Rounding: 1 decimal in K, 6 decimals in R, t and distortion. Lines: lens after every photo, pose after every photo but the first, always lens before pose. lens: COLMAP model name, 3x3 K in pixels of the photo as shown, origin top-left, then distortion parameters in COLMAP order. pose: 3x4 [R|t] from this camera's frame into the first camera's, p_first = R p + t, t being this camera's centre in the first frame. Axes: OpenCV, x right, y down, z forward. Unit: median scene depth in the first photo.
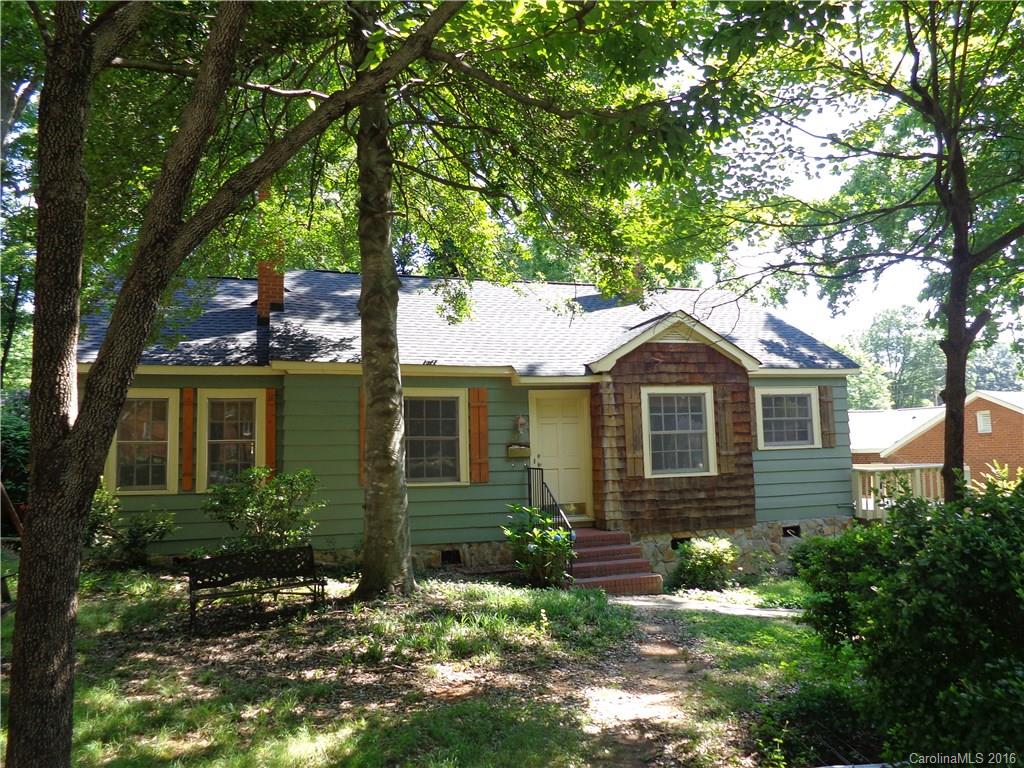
lens RADIAL K [[759.4, 0, 512.0], [0, 759.4, 384.0], [0, 0, 1]] dist [-0.014047, -0.001877]
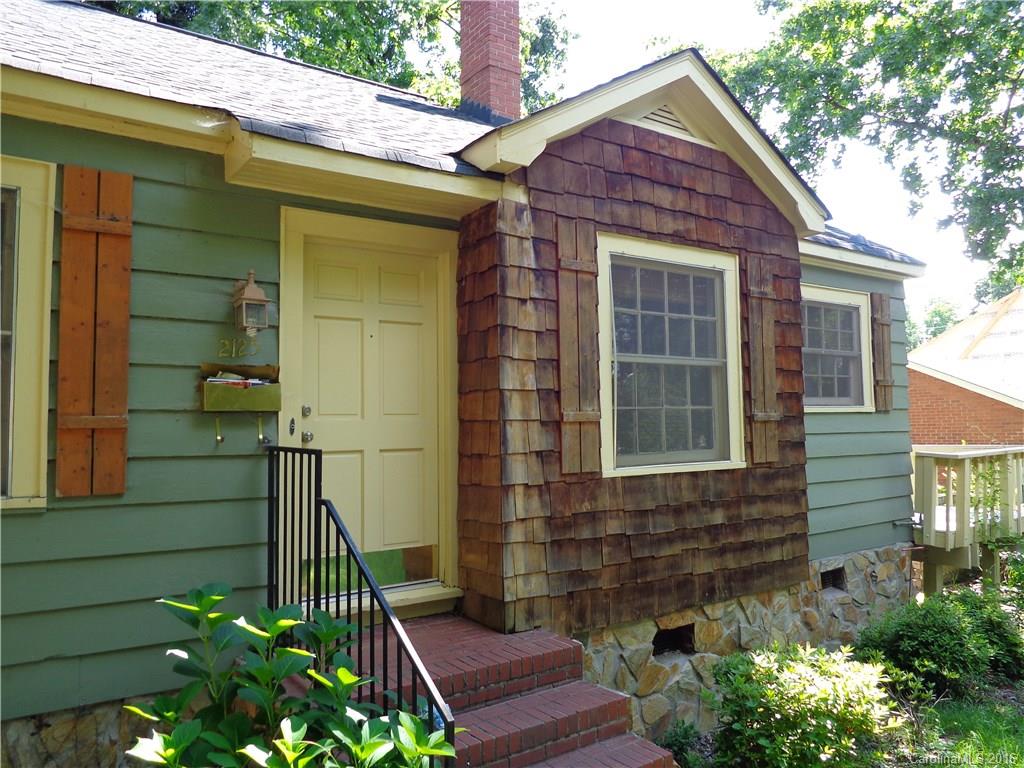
lens RADIAL K [[759.4, 0, 512.0], [0, 759.4, 384.0], [0, 0, 1]] dist [-0.014047, -0.001877]
pose [[0.951728, 0.033144, 0.305149, 0.019439], [-0.042282, 0.998832, 0.023381, 0.071631], [-0.304017, -0.035155, 0.952018, 0.660142]]
